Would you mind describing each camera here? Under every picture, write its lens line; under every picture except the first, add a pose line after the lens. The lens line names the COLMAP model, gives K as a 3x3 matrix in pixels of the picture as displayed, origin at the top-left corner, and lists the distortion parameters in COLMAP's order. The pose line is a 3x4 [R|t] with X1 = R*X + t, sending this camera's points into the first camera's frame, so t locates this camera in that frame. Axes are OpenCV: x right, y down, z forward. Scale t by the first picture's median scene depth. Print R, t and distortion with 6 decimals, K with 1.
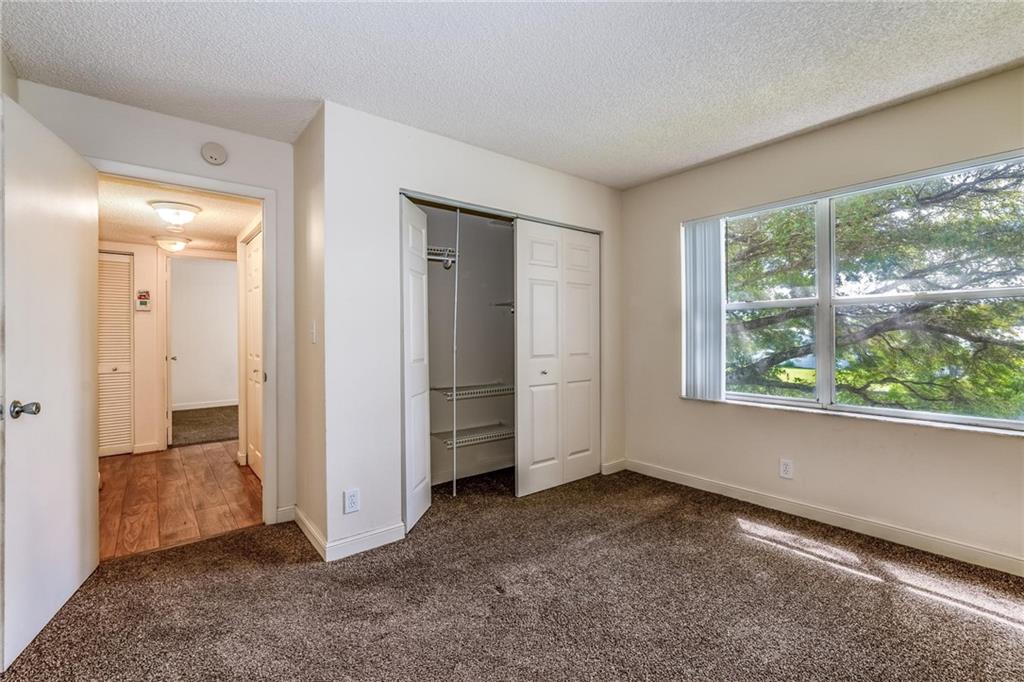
lens RADIAL K [[449.3, 0, 519.3], [0, 449.3, 335.6], [0, 0, 1]] dist [-0.001964, 0.000478]
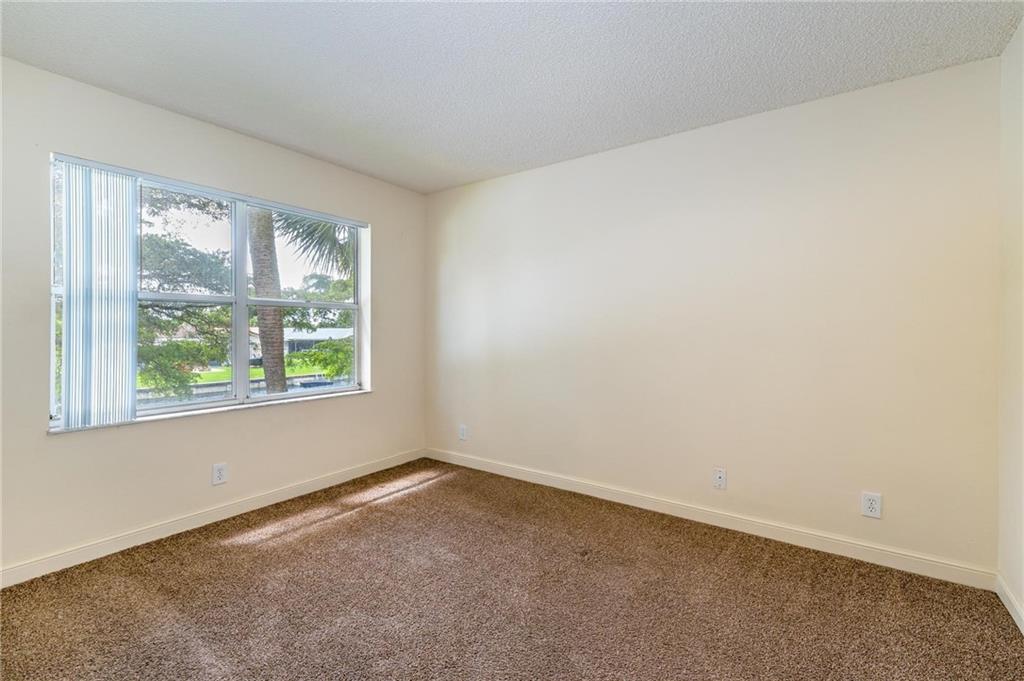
lens RADIAL K [[449.3, 0, 519.3], [0, 449.3, 335.1], [0, 0, 1]] dist [-0.001964, 0.000478]
pose [[-0.276073, 0.000903, 0.961136, -0.537687], [-0.001192, 0.999998, -0.001282, 0.005744], [-0.961136, -0.001499, -0.276072, 0.725978]]
